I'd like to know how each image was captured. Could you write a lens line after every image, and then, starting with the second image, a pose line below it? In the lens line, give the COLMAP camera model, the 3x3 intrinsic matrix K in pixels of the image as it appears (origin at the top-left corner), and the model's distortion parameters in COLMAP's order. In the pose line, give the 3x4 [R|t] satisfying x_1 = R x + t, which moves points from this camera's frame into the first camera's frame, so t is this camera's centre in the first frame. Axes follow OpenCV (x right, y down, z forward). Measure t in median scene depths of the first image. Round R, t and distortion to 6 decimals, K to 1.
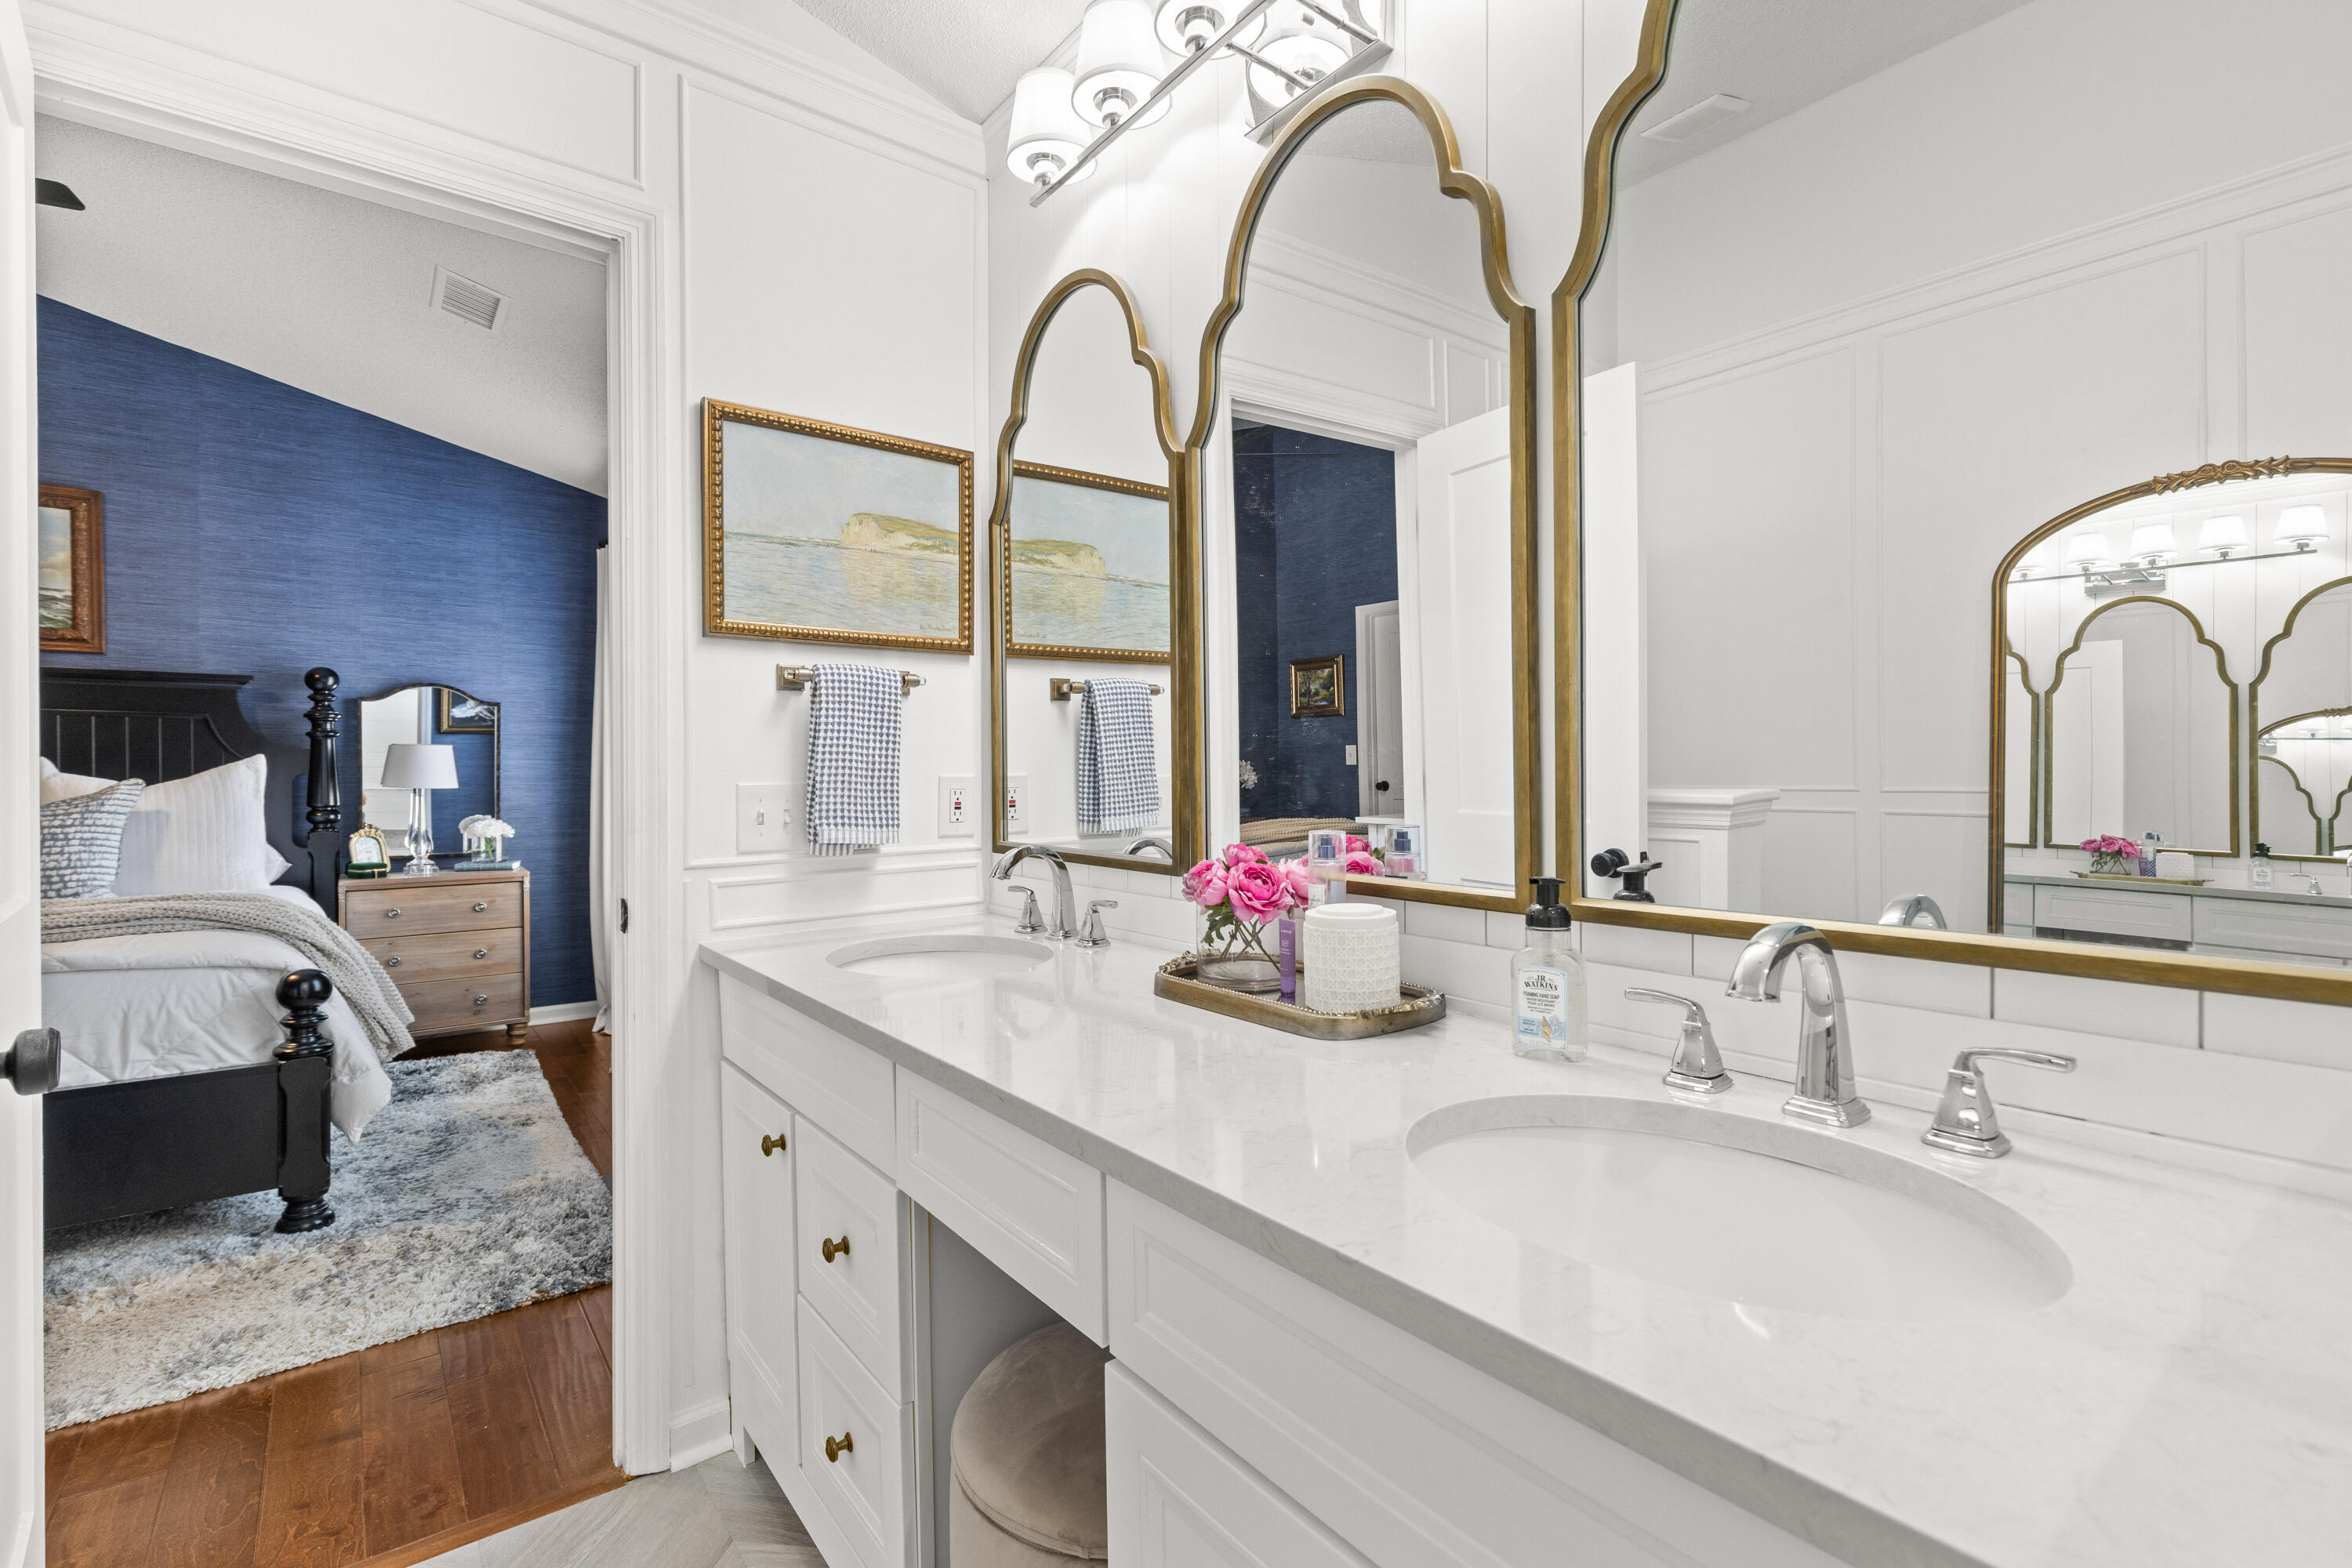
lens RADIAL K [[1070.0, 0, 1189.9], [0, 1070.0, 792.6], [0, 0, 1]] dist [0.008440, -0.000781]
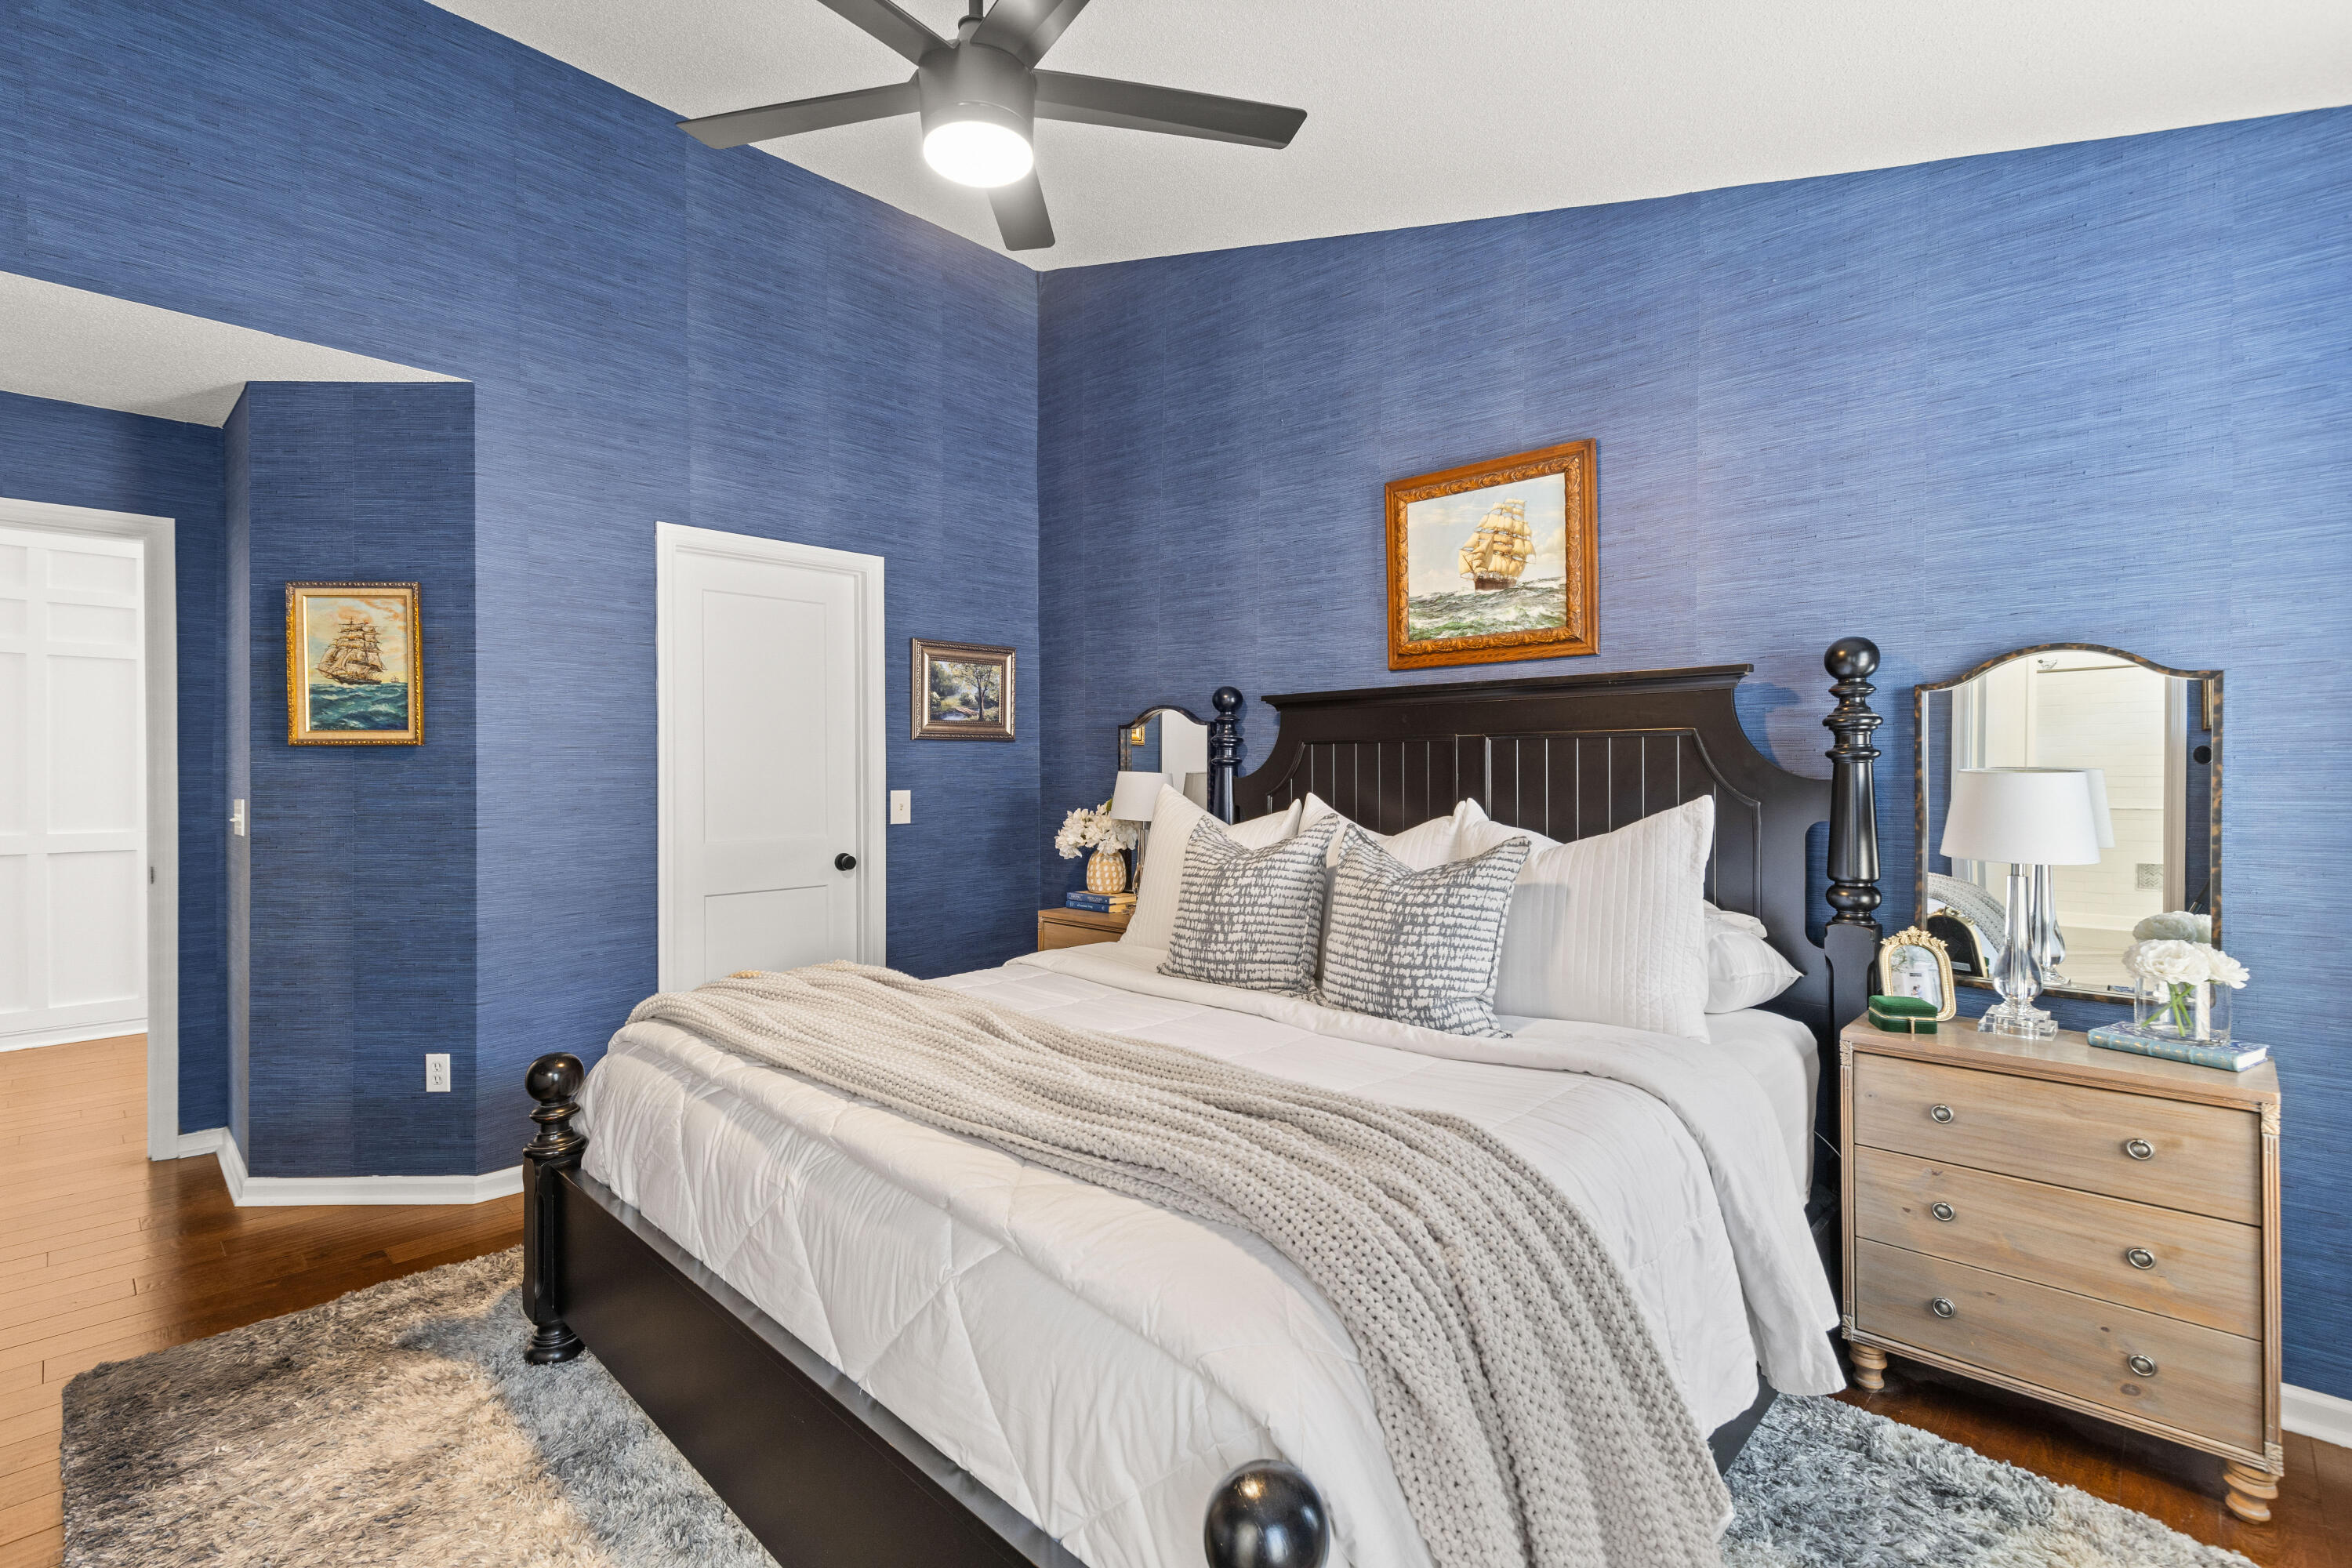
lens RADIAL K [[1070.0, 0, 1164.1], [0, 1070.0, 772.8], [0, 0, 1]] dist [0.008440, -0.000781]
pose [[0.146005, -0.000920, -0.989283, -0.296589], [-0.014492, 0.999890, -0.003068, -0.037535], [0.989178, 0.014785, 0.145975, 0.559216]]
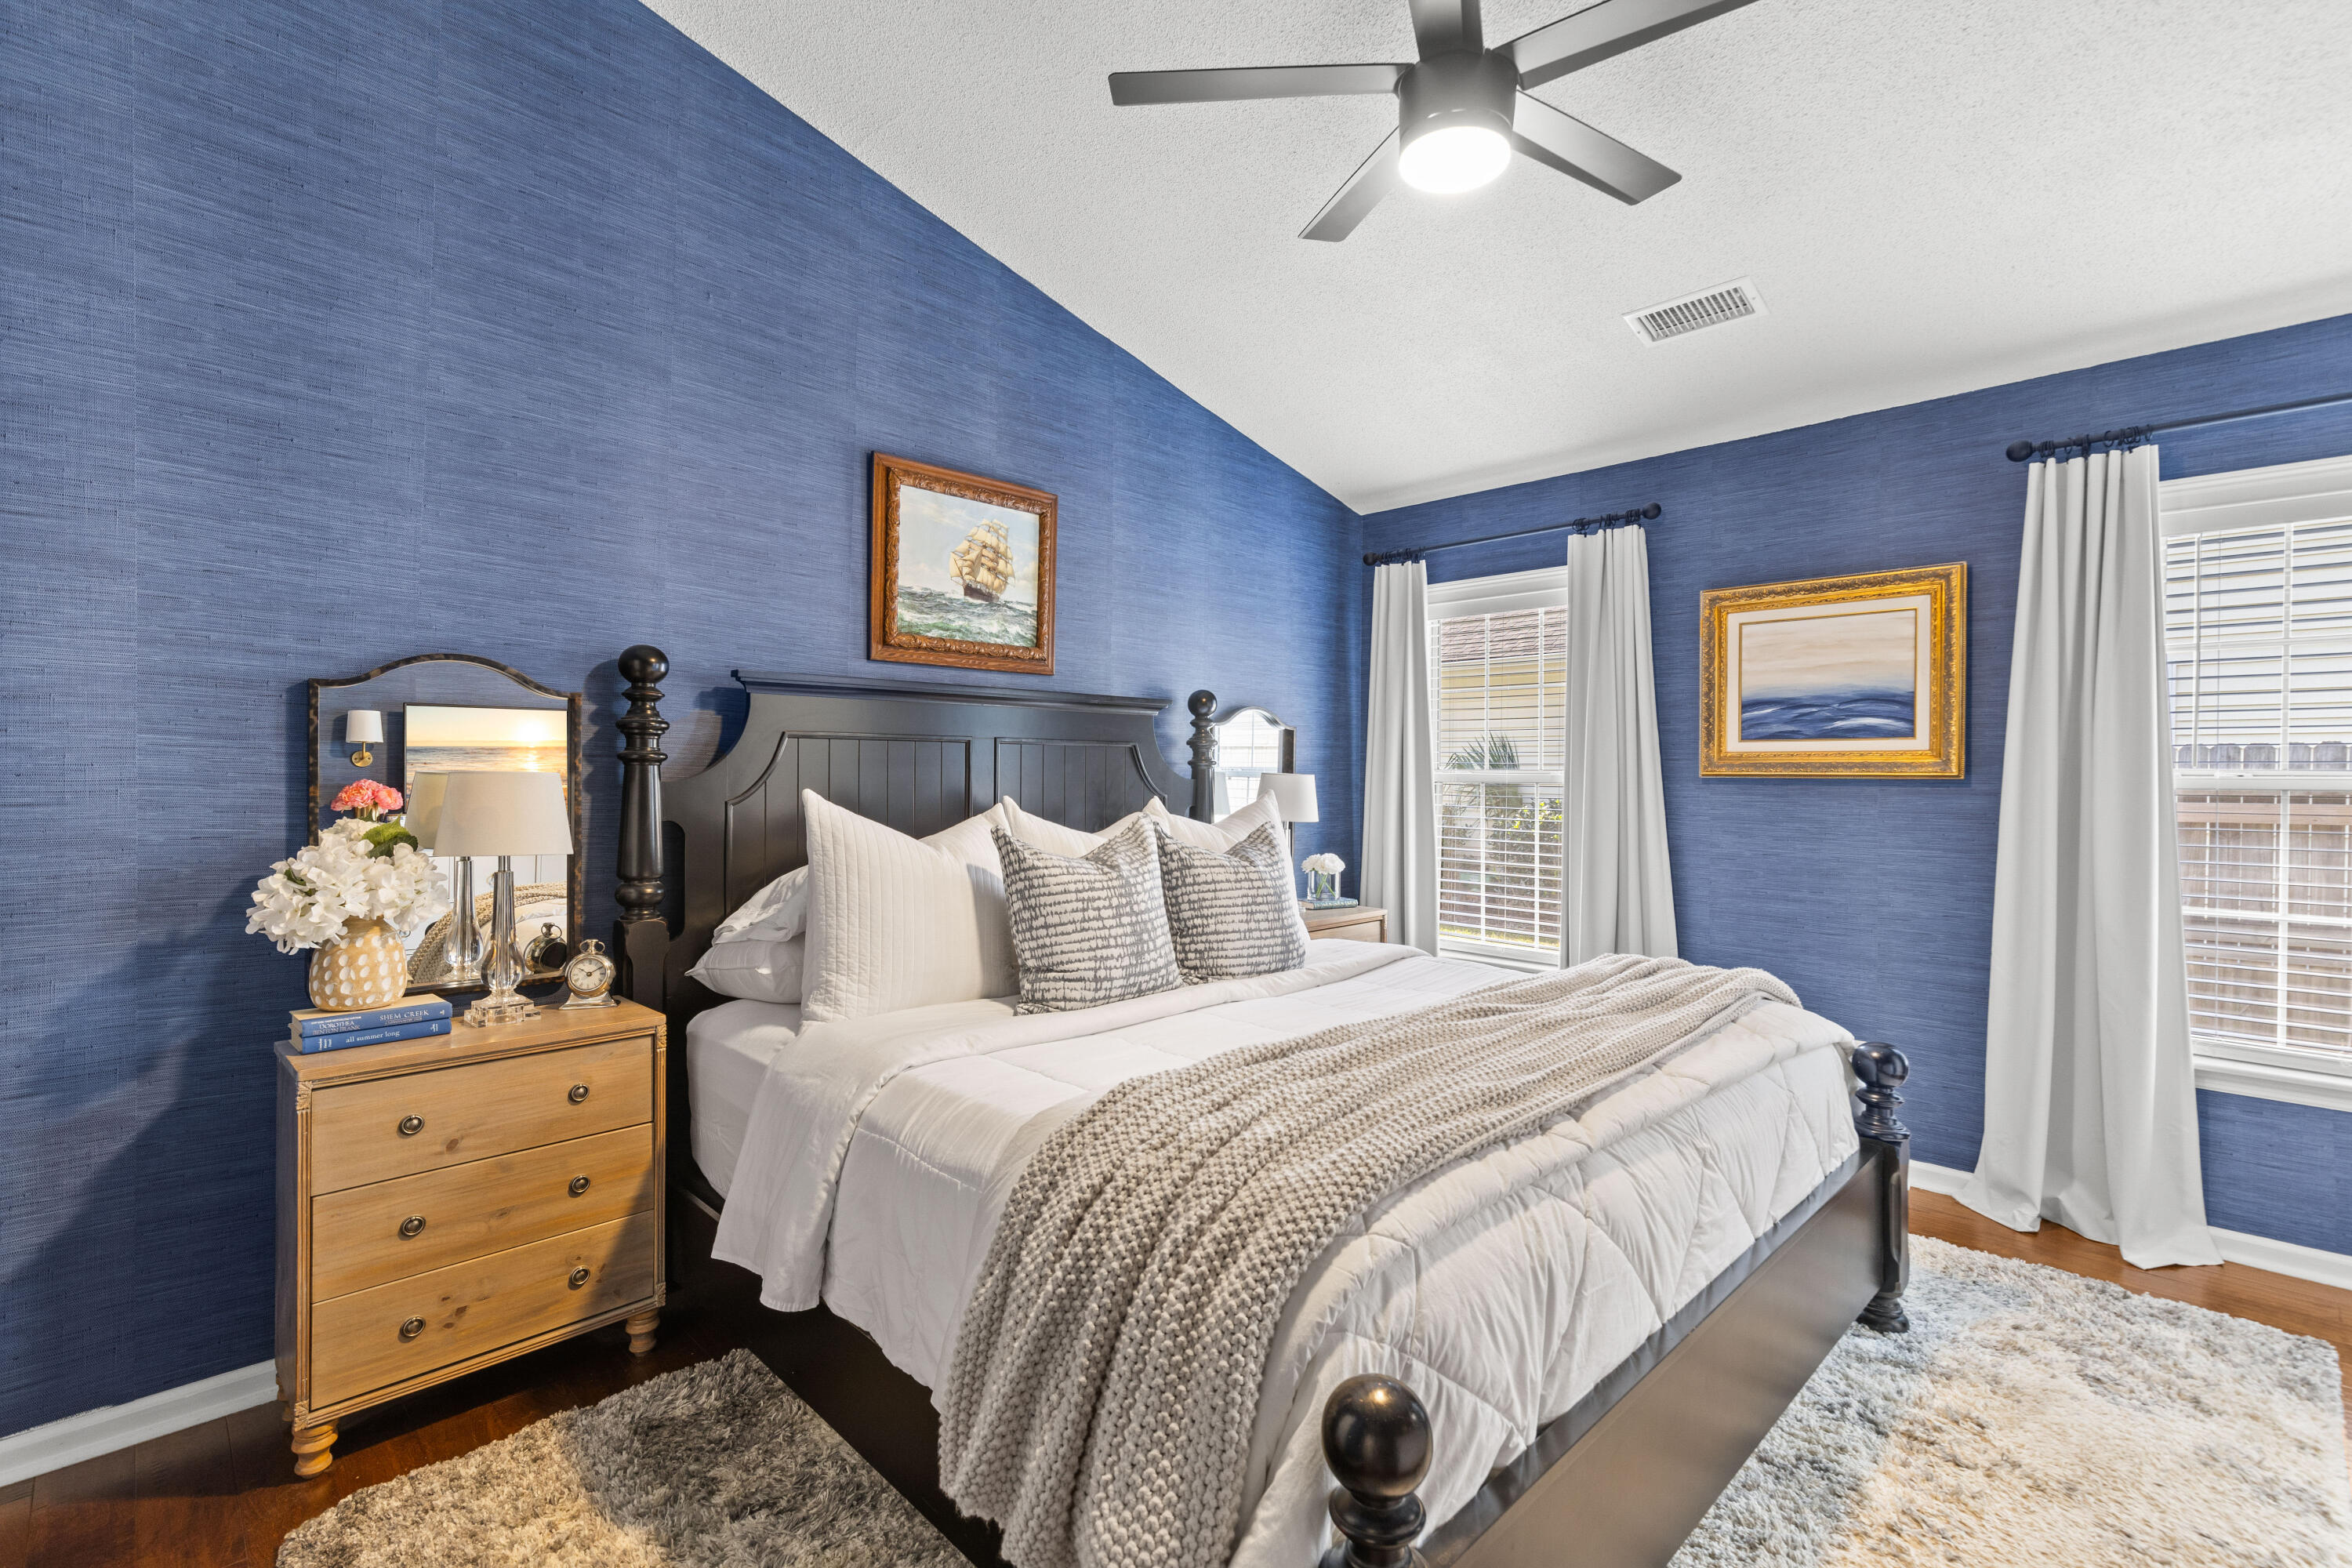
lens RADIAL K [[1070.0, 0, 1160.4], [0, 1070.0, 786.4], [0, 0, 1]] dist [0.008440, -0.000781]
pose [[0.992366, 0.002237, 0.123304, -0.961609], [-0.001860, 0.999993, -0.003174, -0.031600], [-0.123310, 0.002920, 0.992364, 0.099200]]
